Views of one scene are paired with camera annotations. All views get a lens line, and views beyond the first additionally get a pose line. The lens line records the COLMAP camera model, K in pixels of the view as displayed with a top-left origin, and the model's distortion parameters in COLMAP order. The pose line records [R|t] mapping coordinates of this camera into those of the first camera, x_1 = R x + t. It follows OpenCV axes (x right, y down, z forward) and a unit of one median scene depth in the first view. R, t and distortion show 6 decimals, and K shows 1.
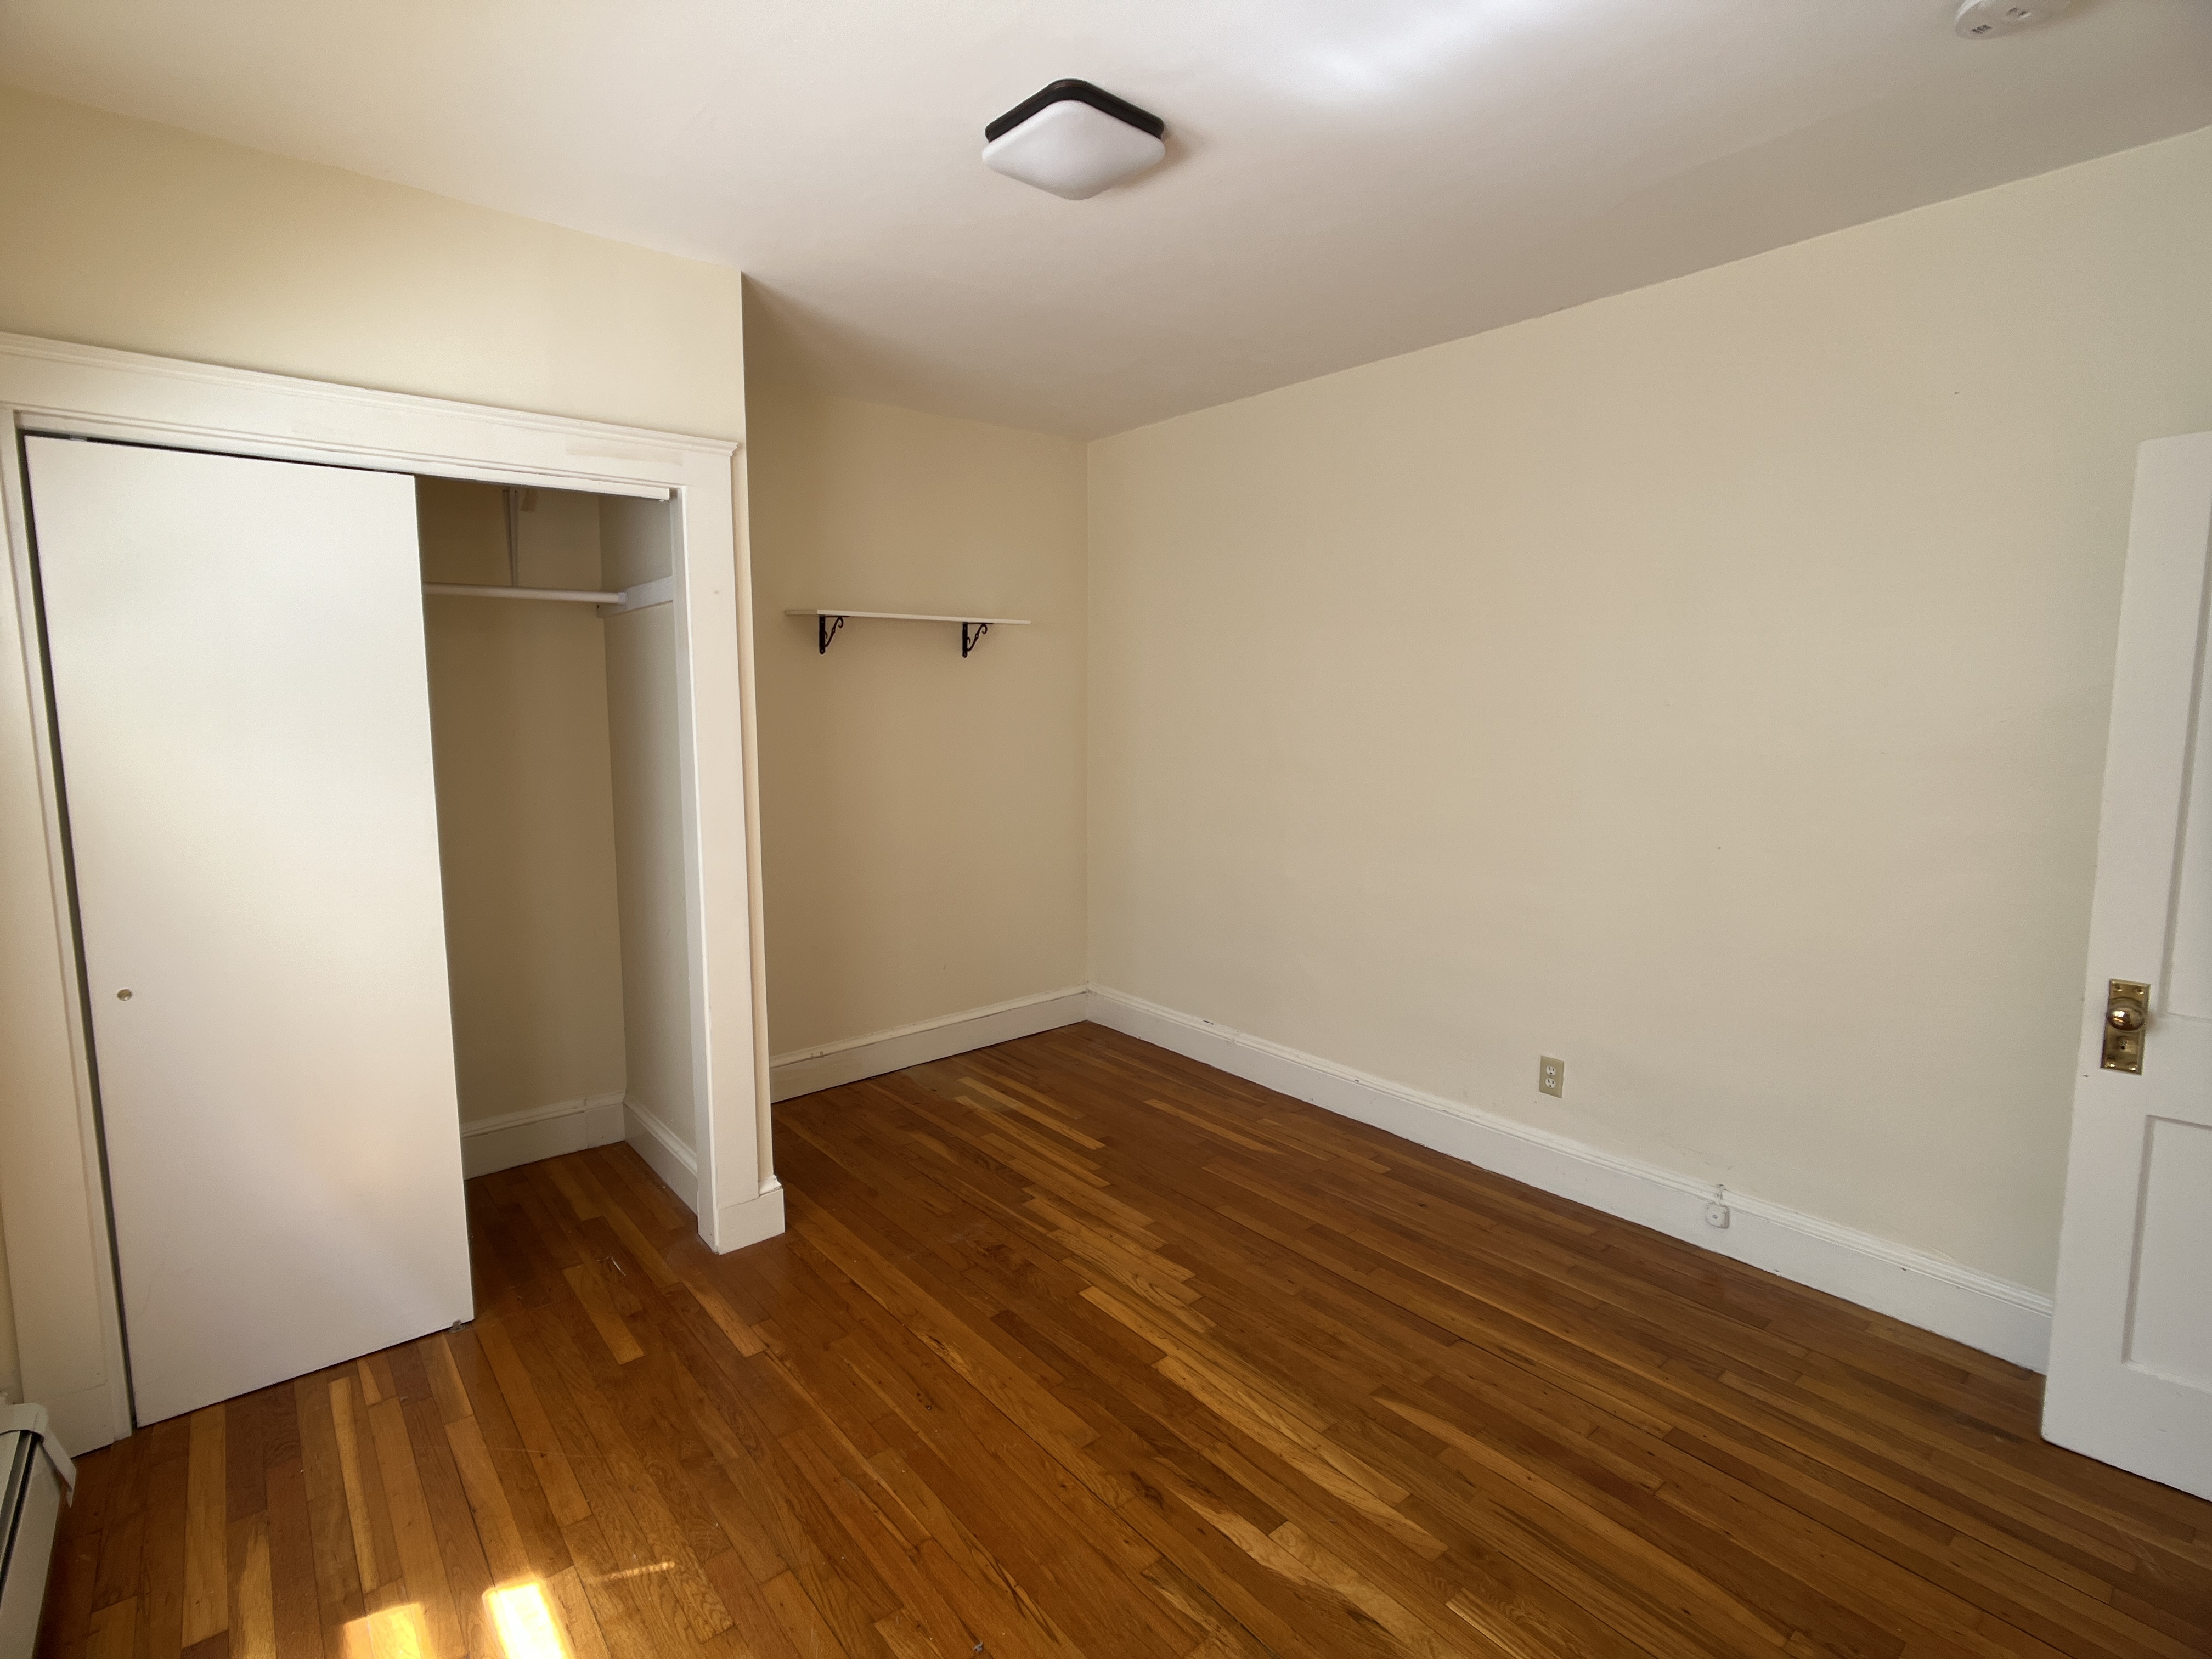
lens RADIAL K [[1078.9, 0, 1094.2], [0, 1078.9, 834.0], [0, 0, 1]] dist [-0.017292, 0.012738]
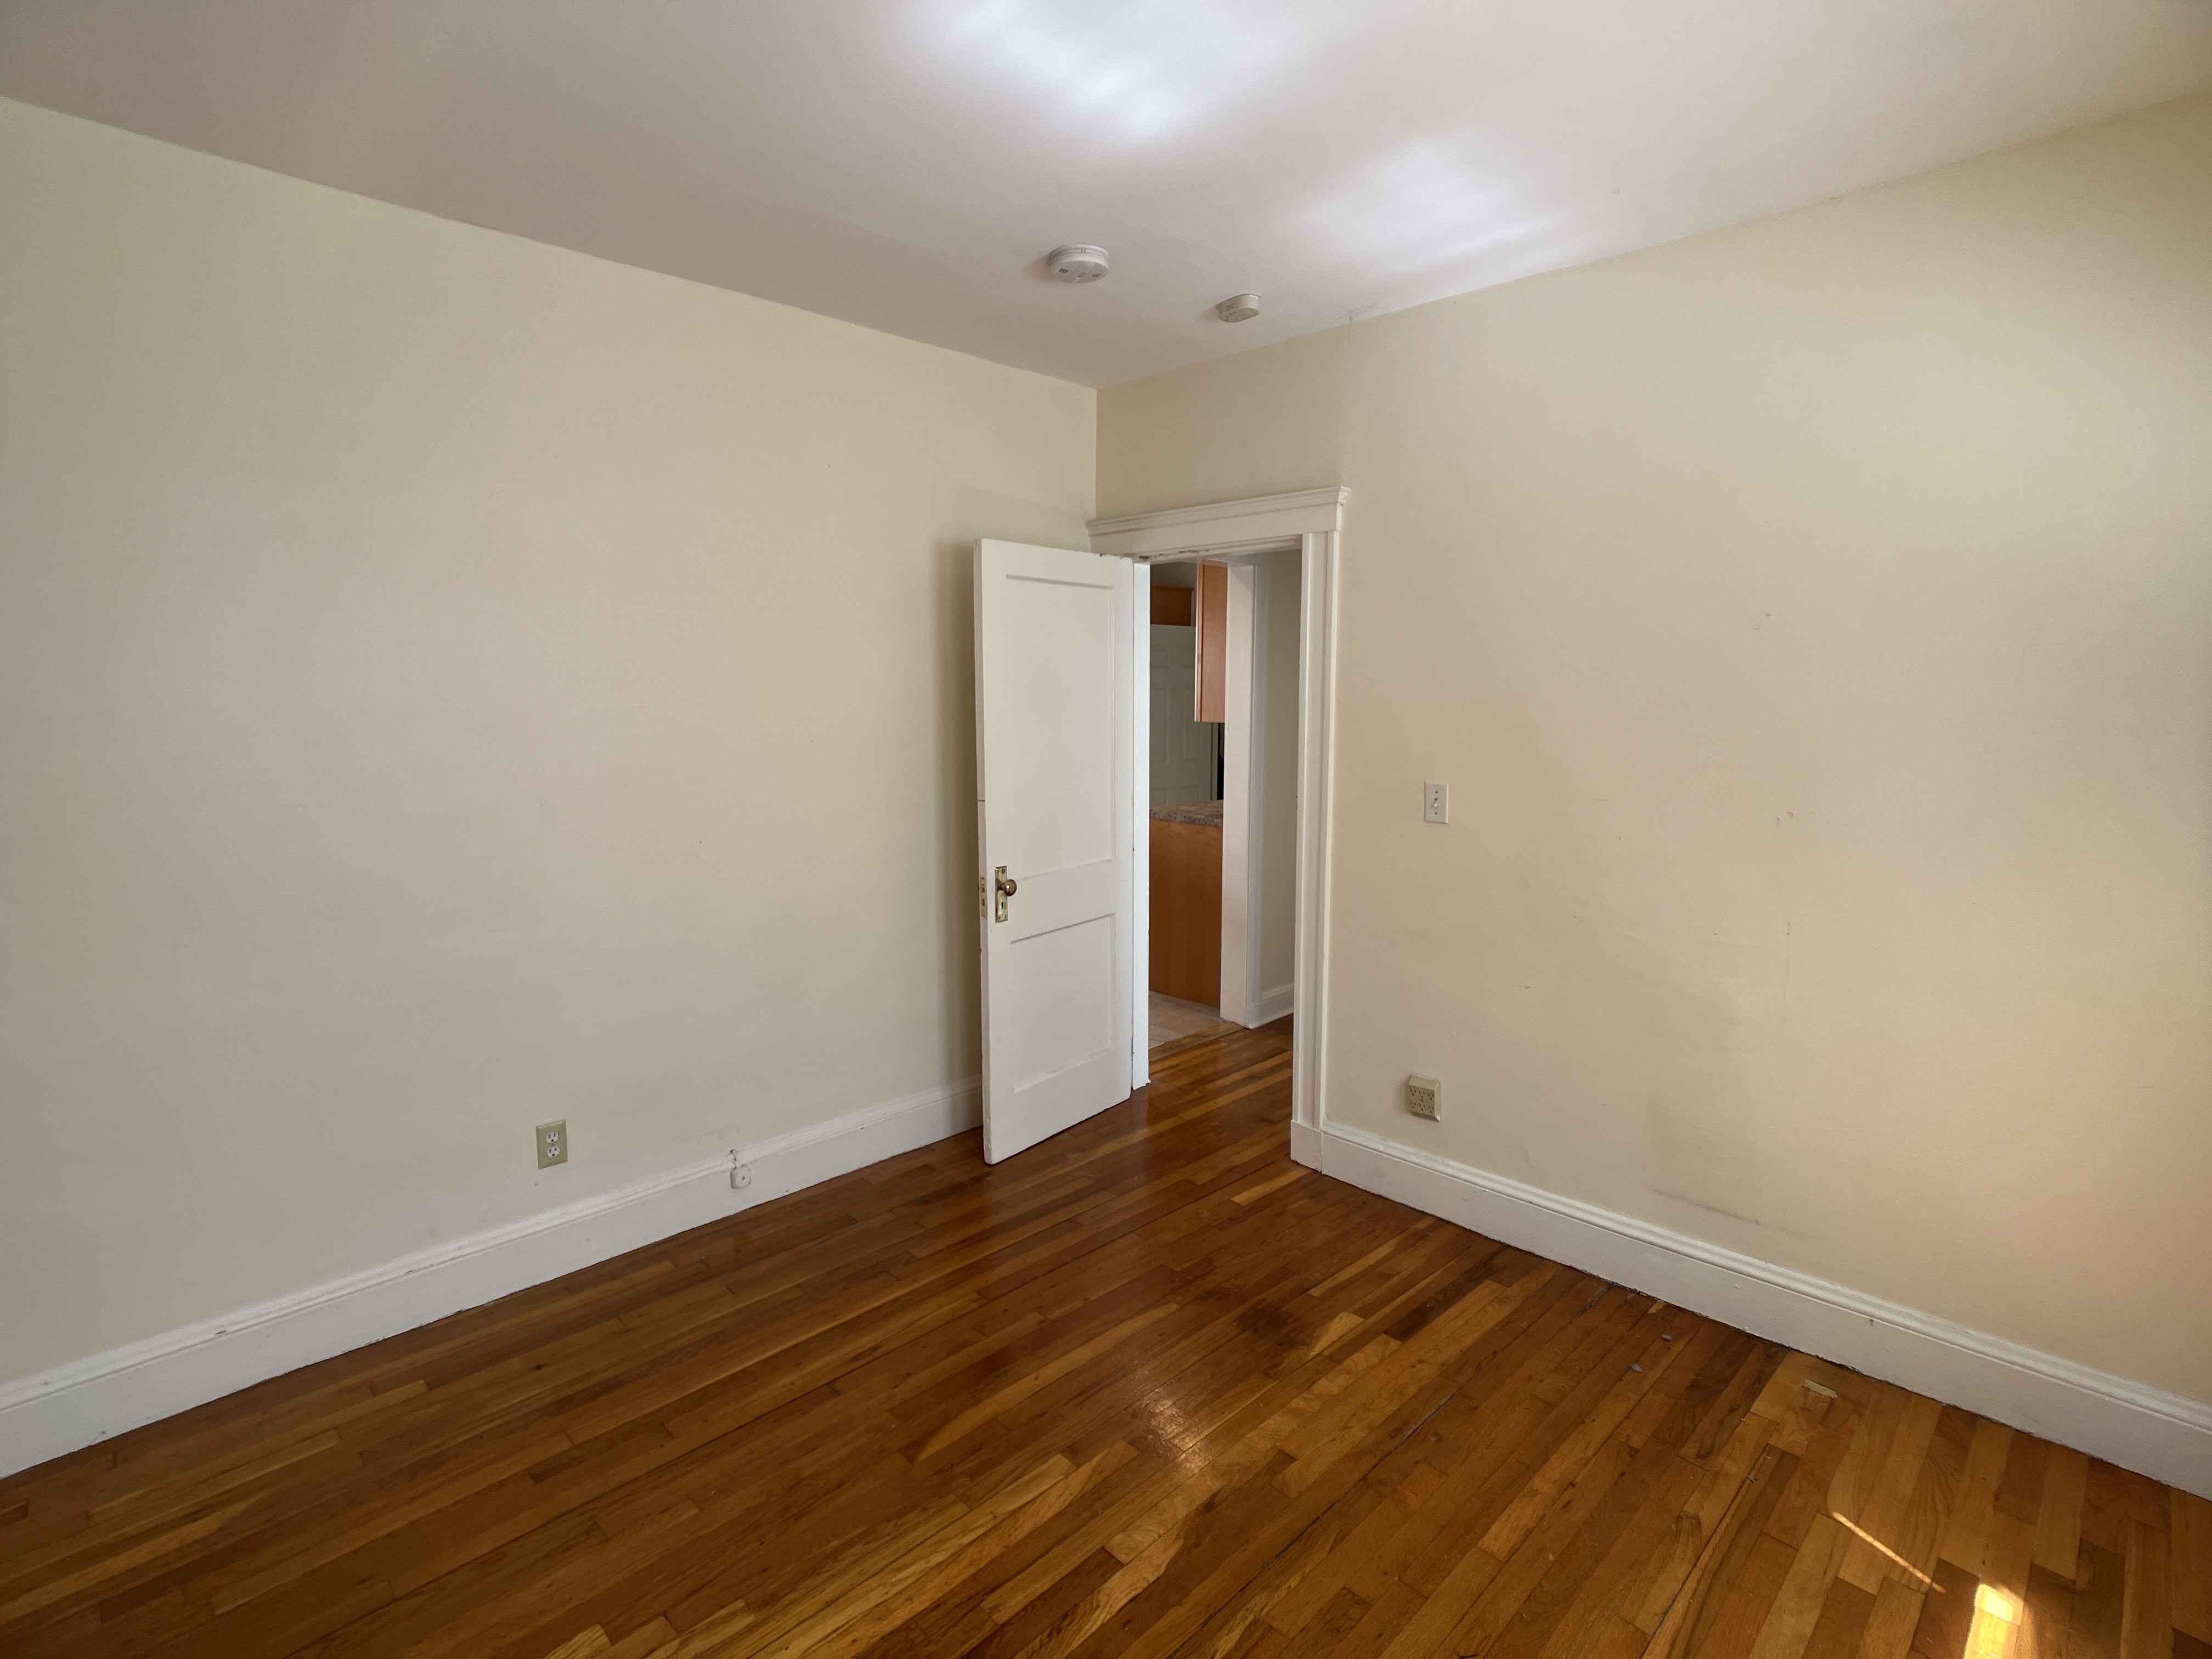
lens RADIAL K [[1078.9, 0, 1094.2], [0, 1078.9, 834.0], [0, 0, 1]] dist [-0.017292, 0.012738]
pose [[-0.082383, -0.134368, 0.987501, -0.517238], [0.133078, 0.980512, 0.144520, -0.101323], [-0.987676, 0.143321, -0.062896, 0.728398]]
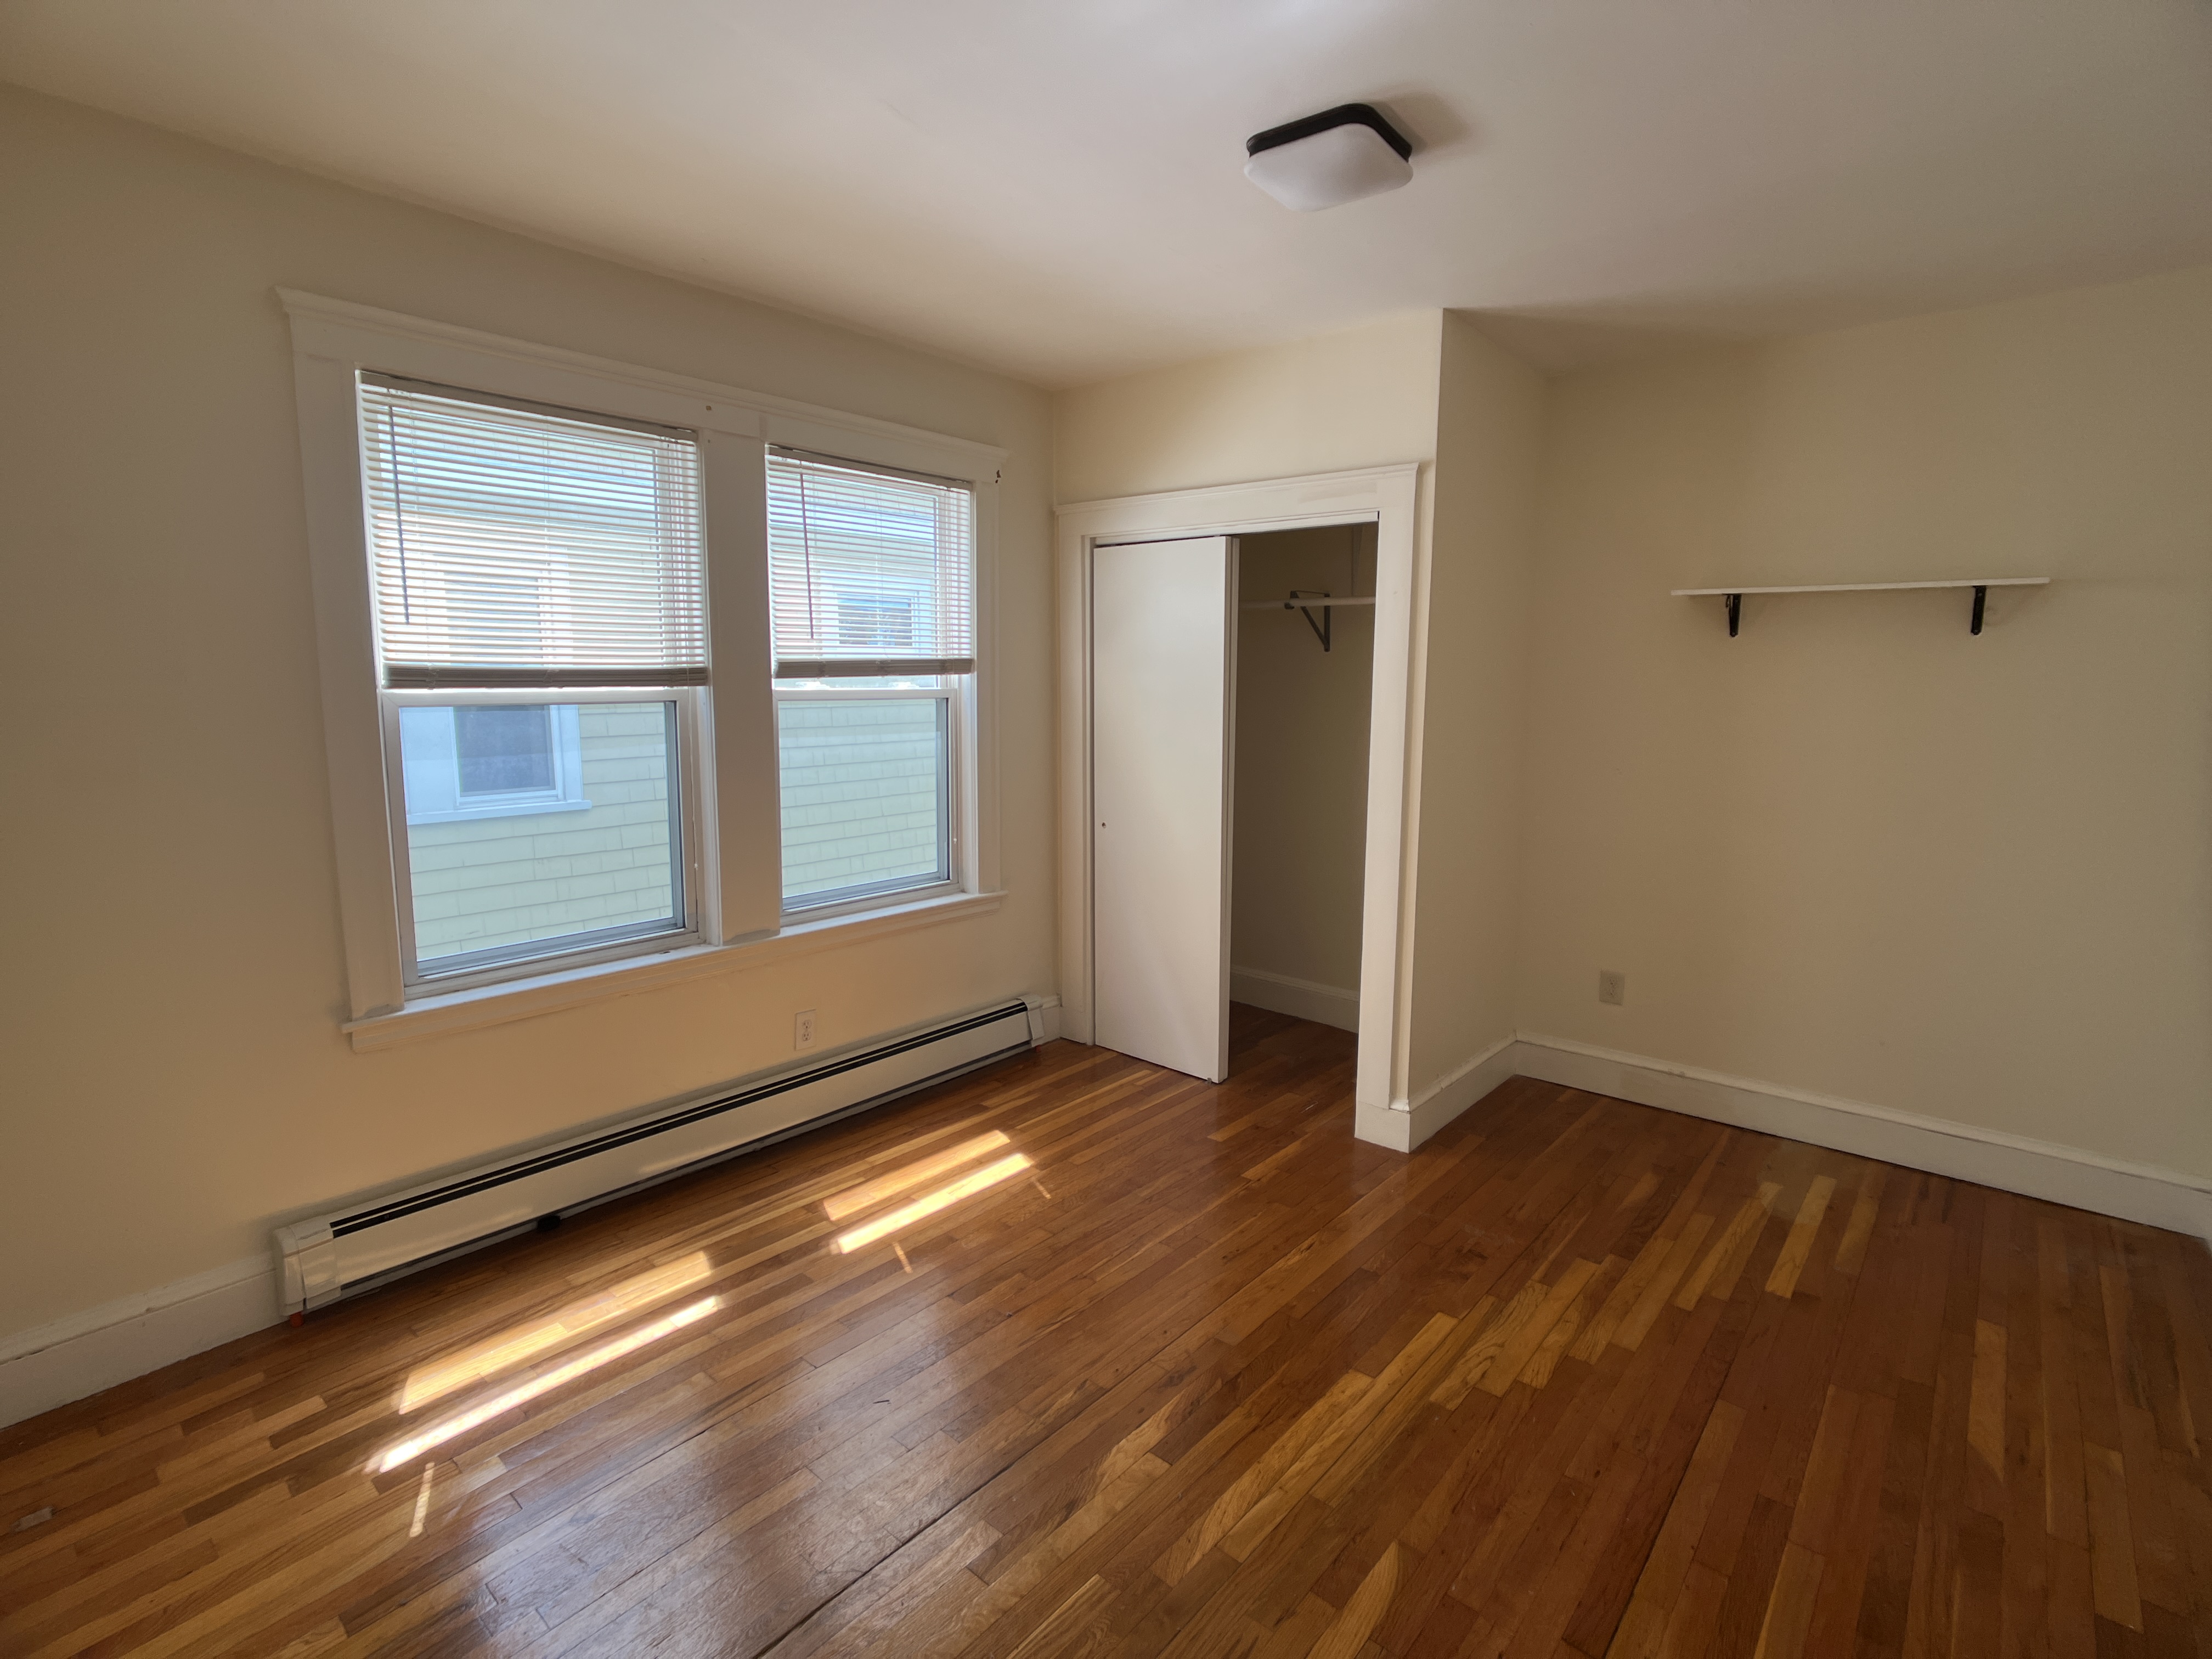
lens RADIAL K [[1078.9, 0, 1094.2], [0, 1078.9, 834.0], [0, 0, 1]] dist [-0.017292, 0.012738]
pose [[0.166396, 0.154004, -0.973958, 0.822017], [-0.142131, 0.981160, 0.130860, -0.072501], [0.975762, 0.116655, 0.185150, 0.491164]]
